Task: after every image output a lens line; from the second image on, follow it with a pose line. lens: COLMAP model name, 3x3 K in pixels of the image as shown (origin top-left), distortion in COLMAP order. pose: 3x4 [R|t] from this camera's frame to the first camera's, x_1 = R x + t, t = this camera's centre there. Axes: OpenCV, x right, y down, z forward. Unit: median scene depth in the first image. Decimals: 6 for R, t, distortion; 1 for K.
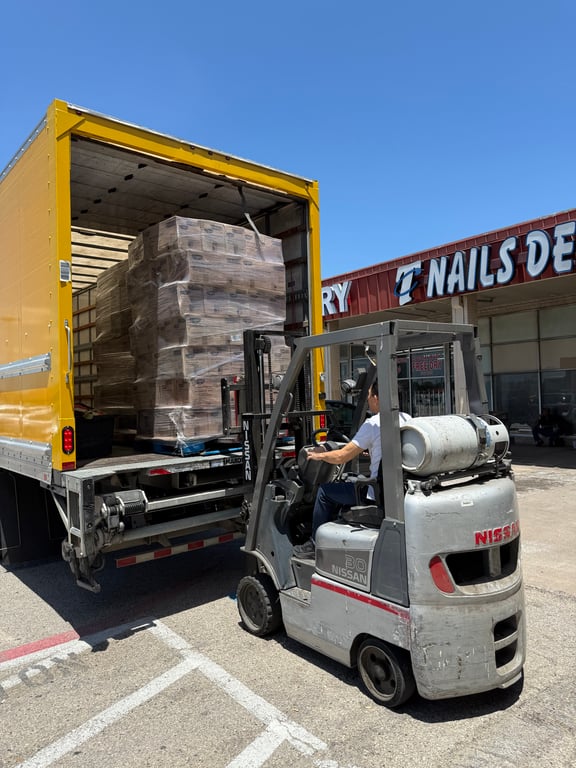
lens RADIAL K [[535.5, 0, 288.0], [0, 535.5, 384.0], [0, 0, 1]] dist [0.002535, 0.000689]
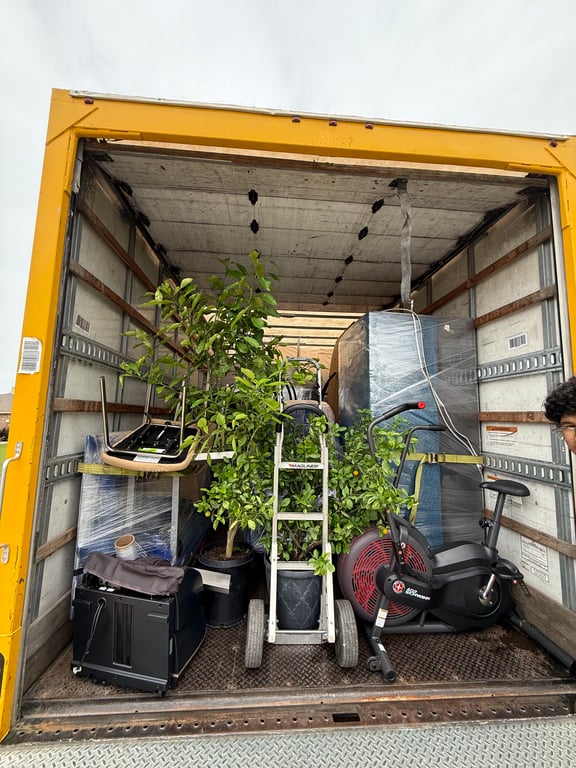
lens RADIAL K [[322.6, 0, 288.0], [0, 322.6, 384.0], [0, 0, 1]] dist [0.000563, -0.000022]
pose [[0.805564, -0.025065, -0.591978, 0.010322], [-0.031815, 0.995834, -0.085460, -0.126415], [0.591654, 0.087677, 0.801411, 0.705092]]
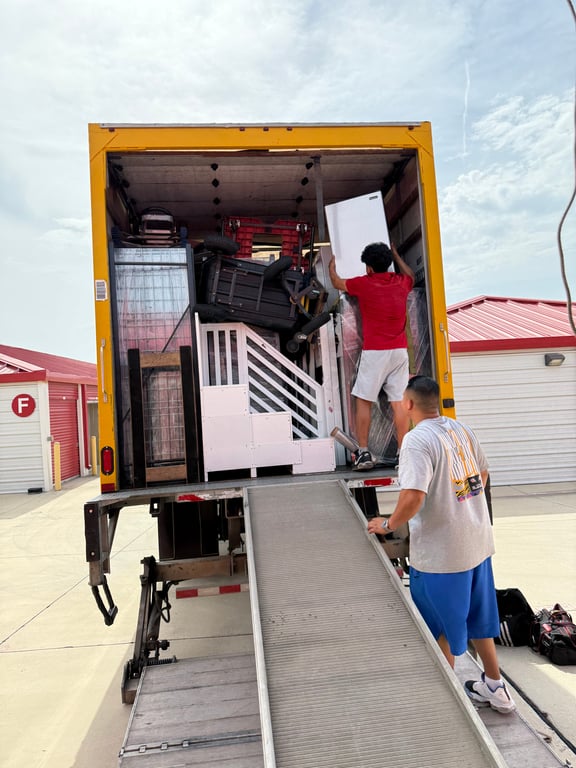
lens RADIAL K [[535.5, 0, 288.0], [0, 535.5, 384.0], [0, 0, 1]] dist [0.002535, 0.000689]
pose [[0.825195, -0.059616, -0.561693, 0.336272], [0.048805, 0.998221, -0.034246, 0.011049], [0.562736, 0.000846, 0.826636, 0.296561]]
